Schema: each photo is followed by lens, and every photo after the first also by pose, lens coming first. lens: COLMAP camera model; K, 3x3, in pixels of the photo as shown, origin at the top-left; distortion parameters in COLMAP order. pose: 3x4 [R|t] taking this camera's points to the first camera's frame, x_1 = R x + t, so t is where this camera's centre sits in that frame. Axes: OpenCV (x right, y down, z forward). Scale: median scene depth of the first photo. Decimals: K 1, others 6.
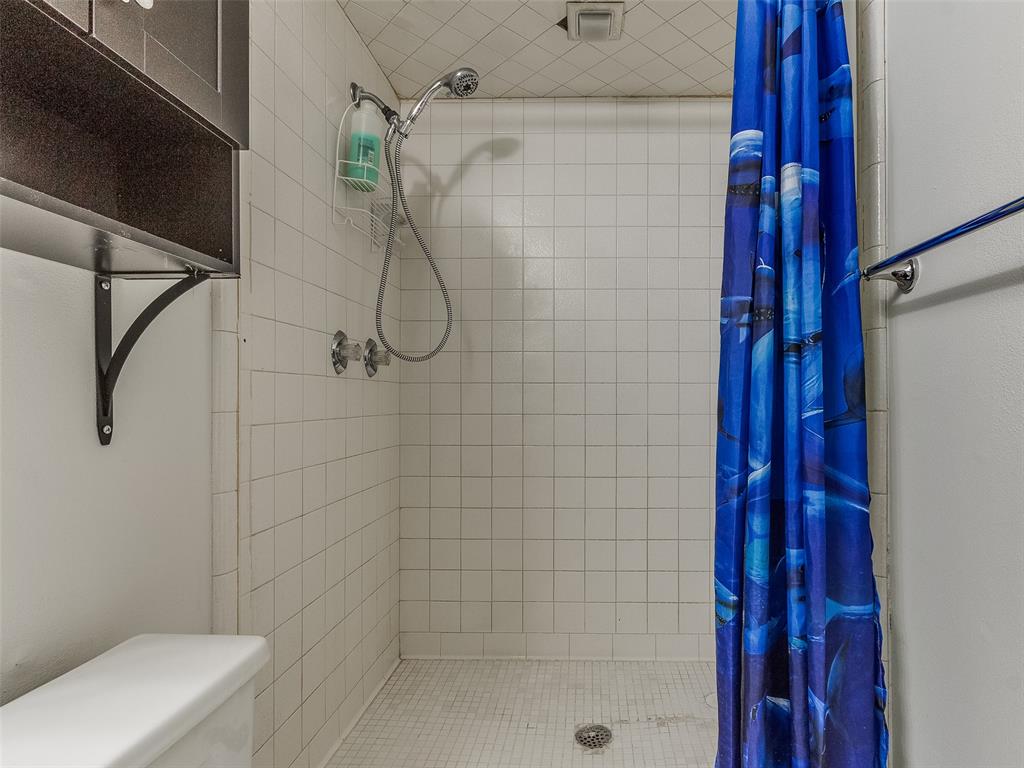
lens RADIAL K [[503.6, 0, 570.3], [0, 503.6, 399.8], [0, 0, 1]] dist [0.005488, -0.000119]
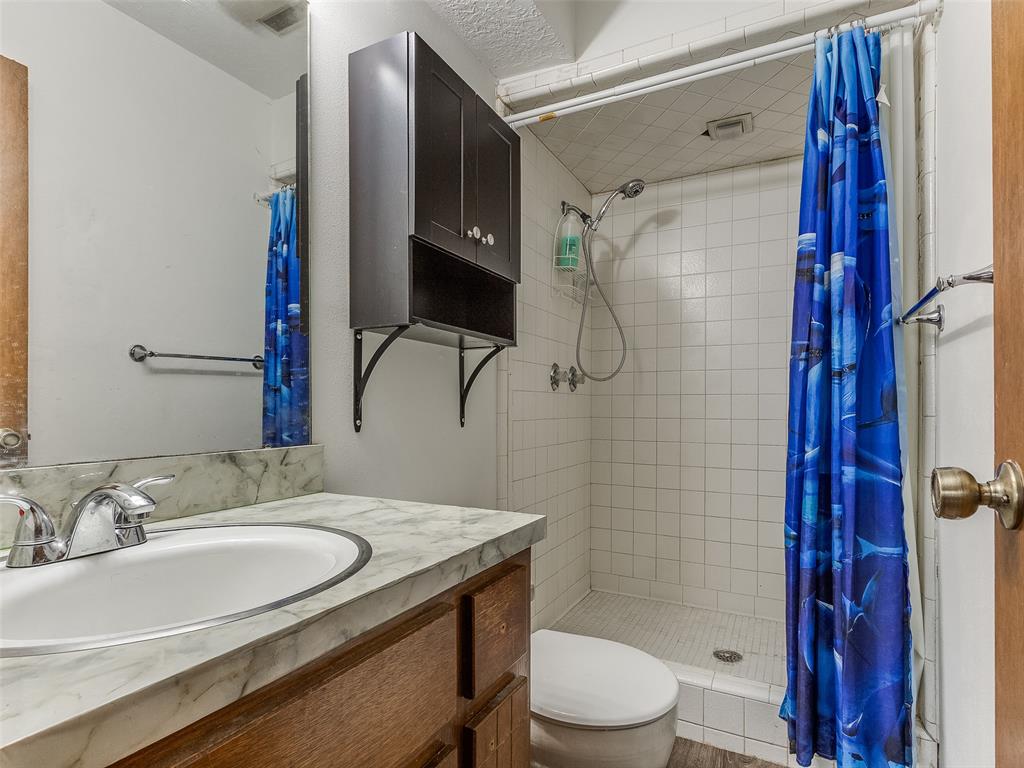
lens RADIAL K [[537.2, 0, 522.0], [0, 537.2, 406.5], [0, 0, 1]] dist [0.010896, -0.005141]
pose [[0.899714, 0.001886, -0.436475, 0.282185], [-0.002654, 0.999996, -0.001150, 0.000866], [0.436471, 0.002193, 0.899715, -0.852917]]
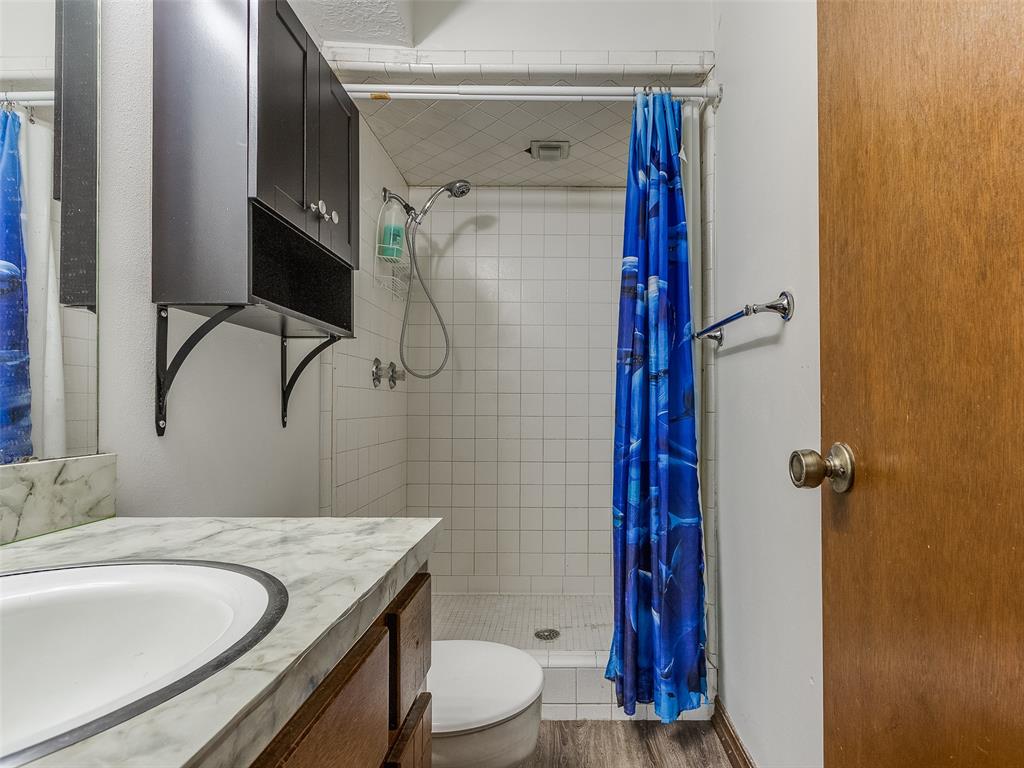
lens RADIAL K [[537.2, 0, 546.0], [0, 537.2, 399.7], [0, 0, 1]] dist [0.010896, -0.005141]
pose [[0.999711, 0.003831, 0.023742, 0.003899], [-0.003536, 0.999916, -0.012455, 0.004475], [-0.023788, 0.012367, 0.999641, -0.901155]]
